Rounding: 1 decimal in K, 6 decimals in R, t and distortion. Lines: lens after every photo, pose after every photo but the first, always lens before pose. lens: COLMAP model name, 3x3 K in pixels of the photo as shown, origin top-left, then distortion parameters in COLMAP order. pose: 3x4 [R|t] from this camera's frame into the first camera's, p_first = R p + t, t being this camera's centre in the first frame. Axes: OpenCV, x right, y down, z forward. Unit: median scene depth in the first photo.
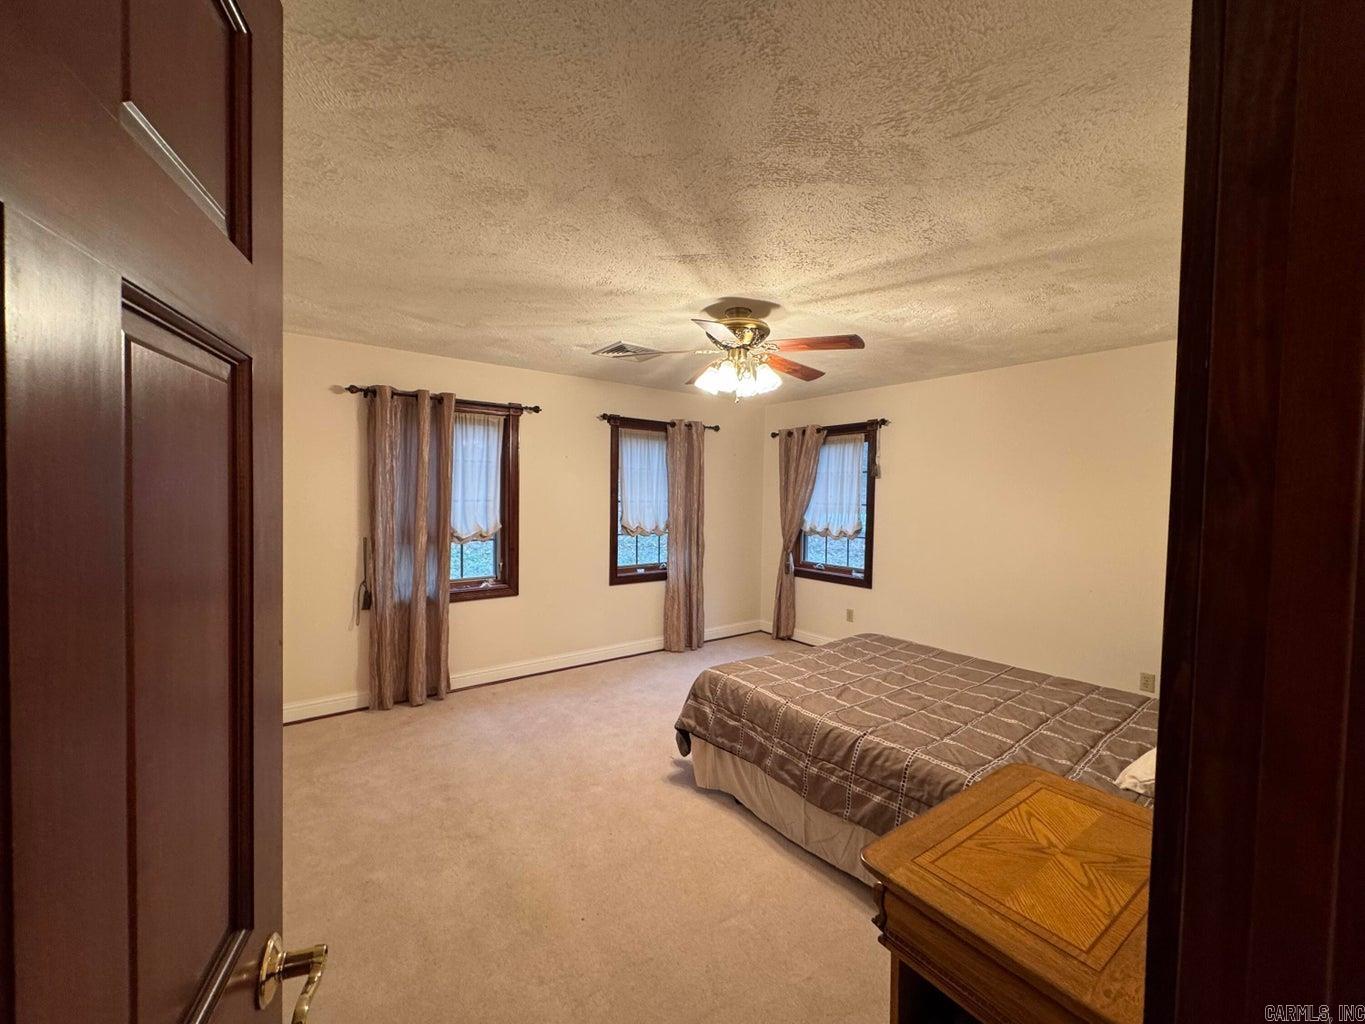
lens RADIAL K [[542.9, 0, 681.7], [0, 542.9, 512.0], [0, 0, 1]] dist [-0.003619, 0.001220]
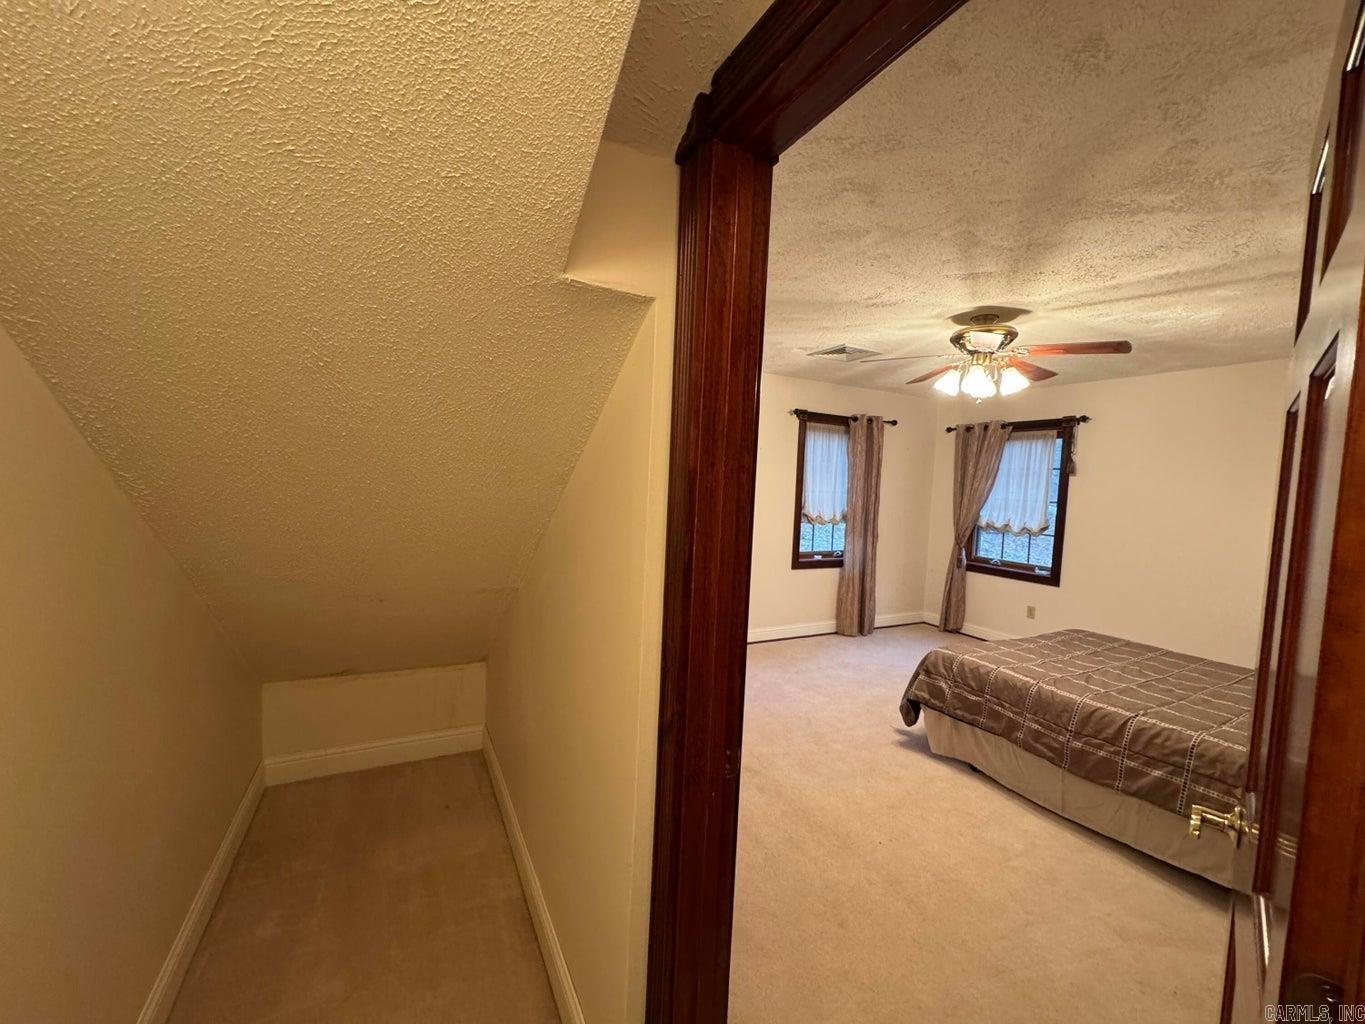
lens RADIAL K [[542.9, 0, 683.4], [0, 542.9, 511.2], [0, 0, 1]] dist [-0.003619, 0.001220]
pose [[0.985325, 0.036255, -0.166795, -0.225098], [-0.032993, 0.999207, 0.022291, 0.004904], [0.167471, -0.016461, 0.985740, -0.121774]]
